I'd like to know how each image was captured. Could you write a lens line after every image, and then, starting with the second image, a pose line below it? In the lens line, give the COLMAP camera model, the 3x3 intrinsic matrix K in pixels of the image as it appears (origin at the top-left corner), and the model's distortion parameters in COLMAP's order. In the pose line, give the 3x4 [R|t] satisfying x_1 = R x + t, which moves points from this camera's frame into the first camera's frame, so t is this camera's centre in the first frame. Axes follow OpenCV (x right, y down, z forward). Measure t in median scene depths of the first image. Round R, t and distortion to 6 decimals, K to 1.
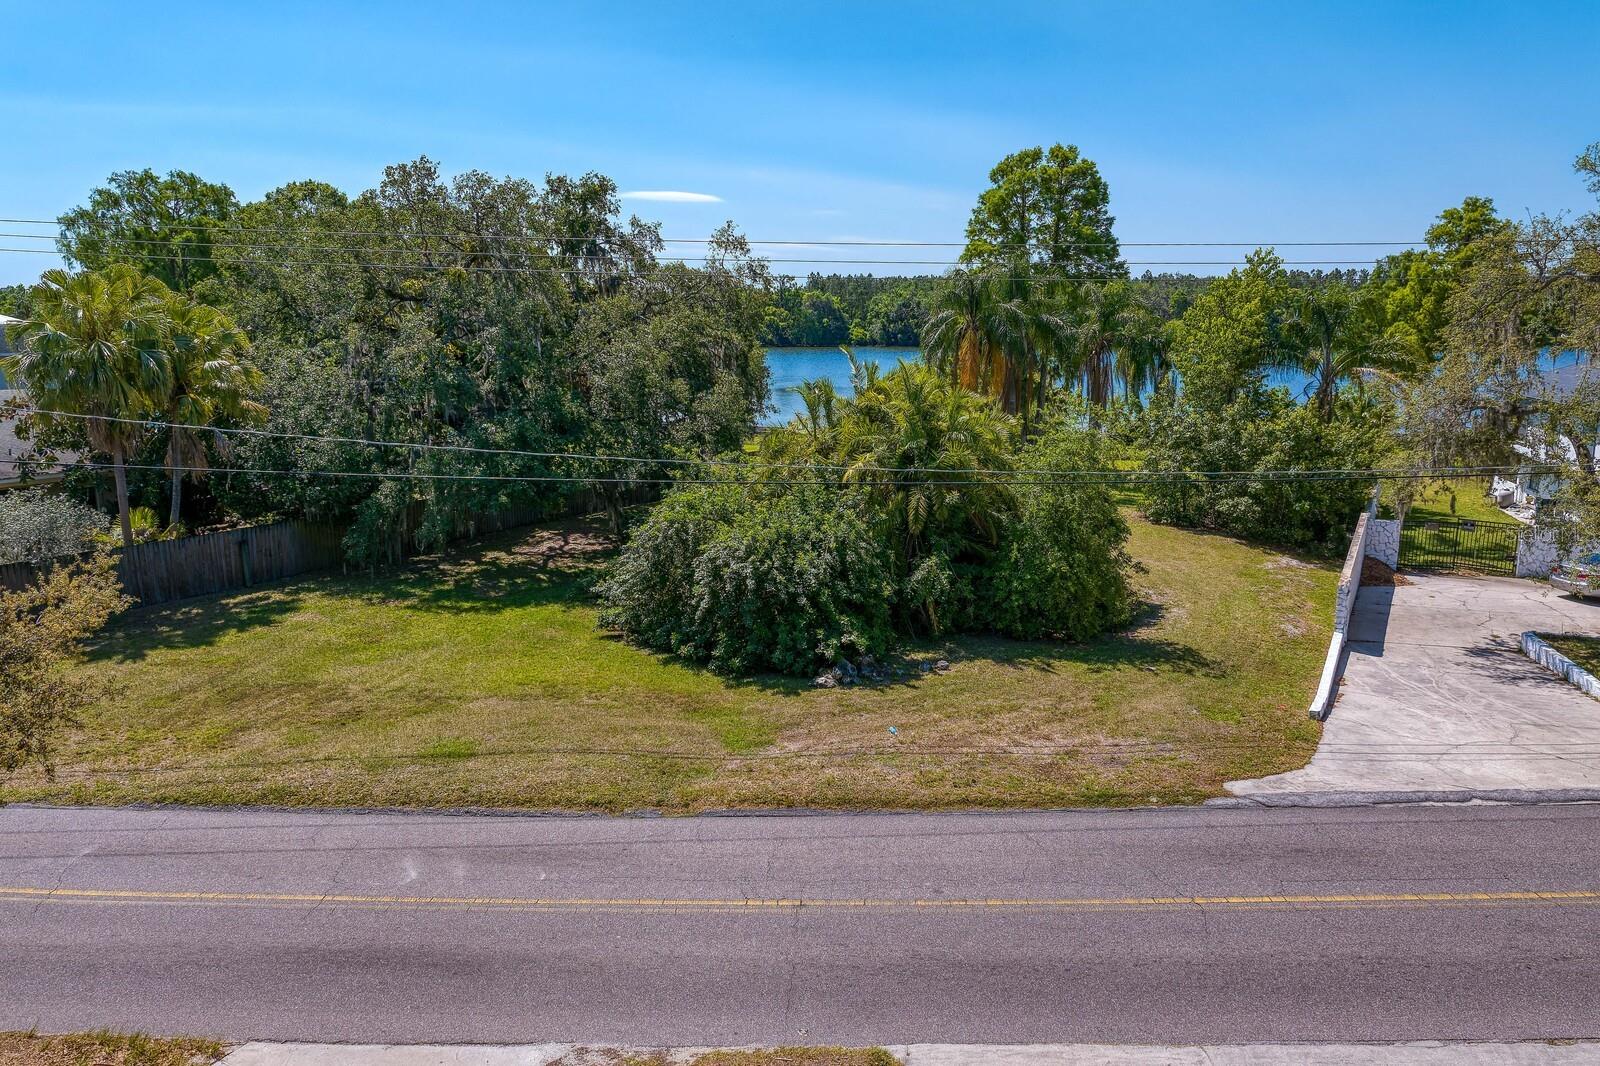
lens RADIAL K [[1087.1, 0, 807.1], [0, 1087.1, 533.0], [0, 0, 1]] dist [-0.000413, -0.000991]
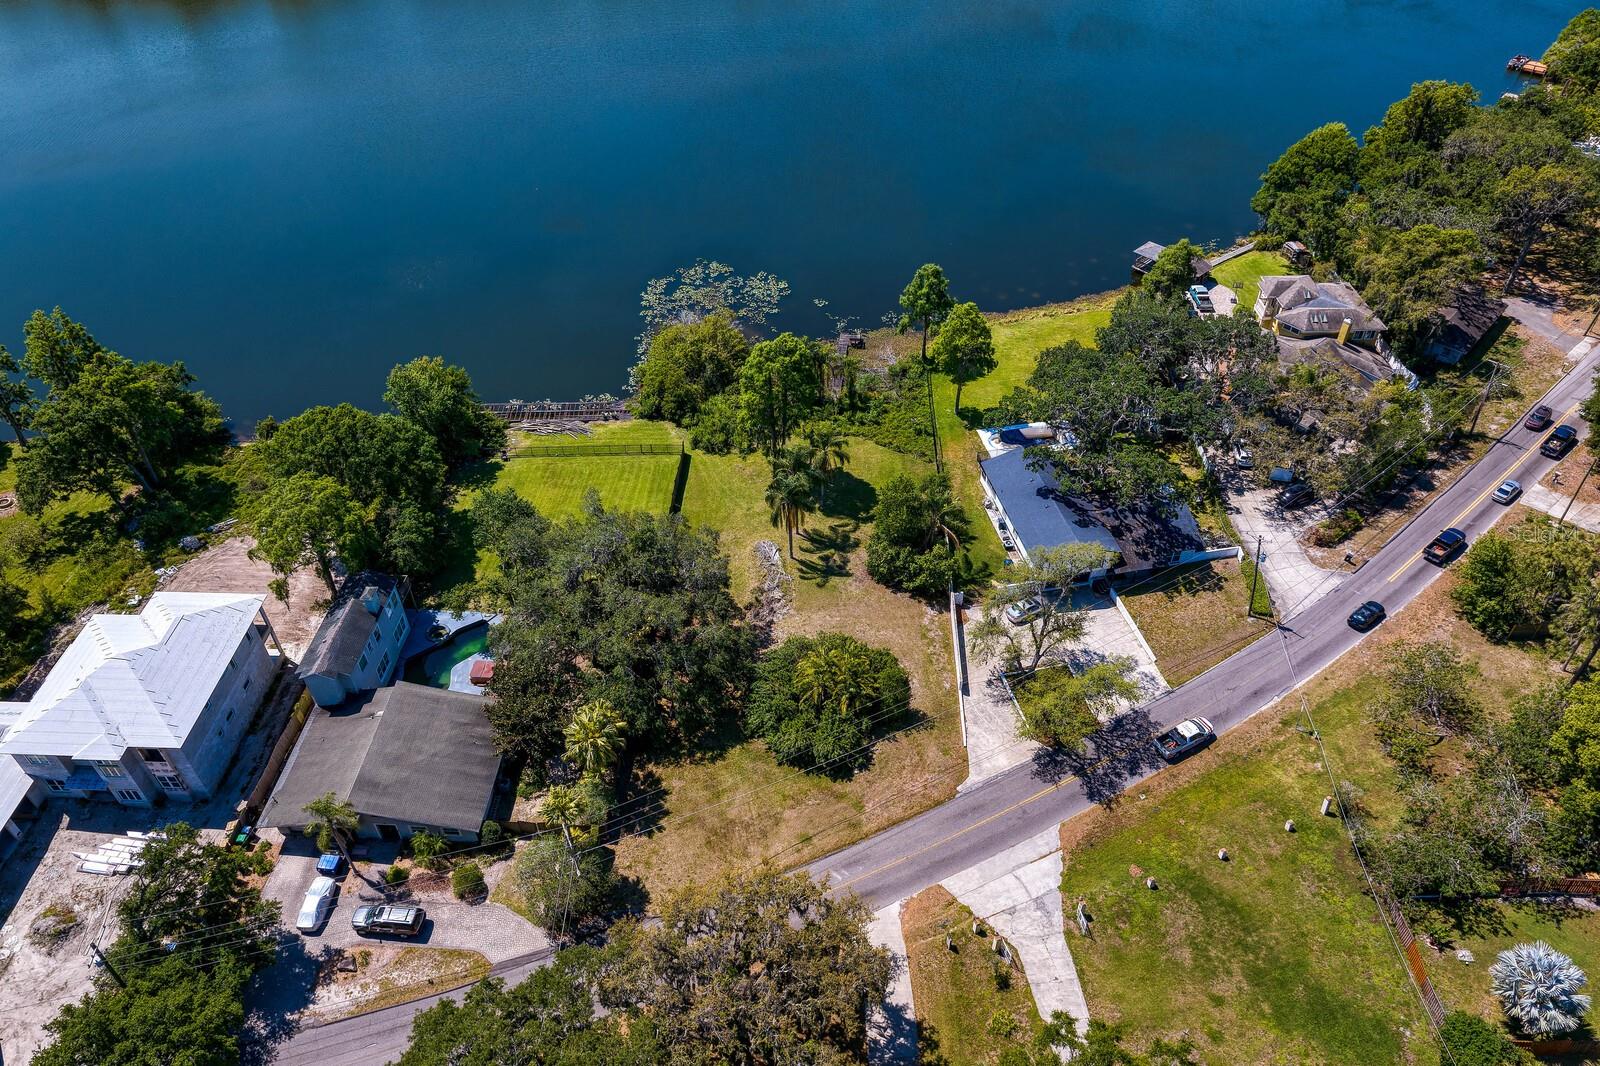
lens RADIAL K [[1093.9, 0, 808.5], [0, 1093.9, 533.8], [0, 0, 1]] dist [-0.000911, 0.008887]
pose [[0.888805, -0.302662, 0.344124, -1.290076], [0.088321, 0.849942, 0.519421, -2.773289], [-0.449694, -0.431270, 0.782164, -1.713584]]
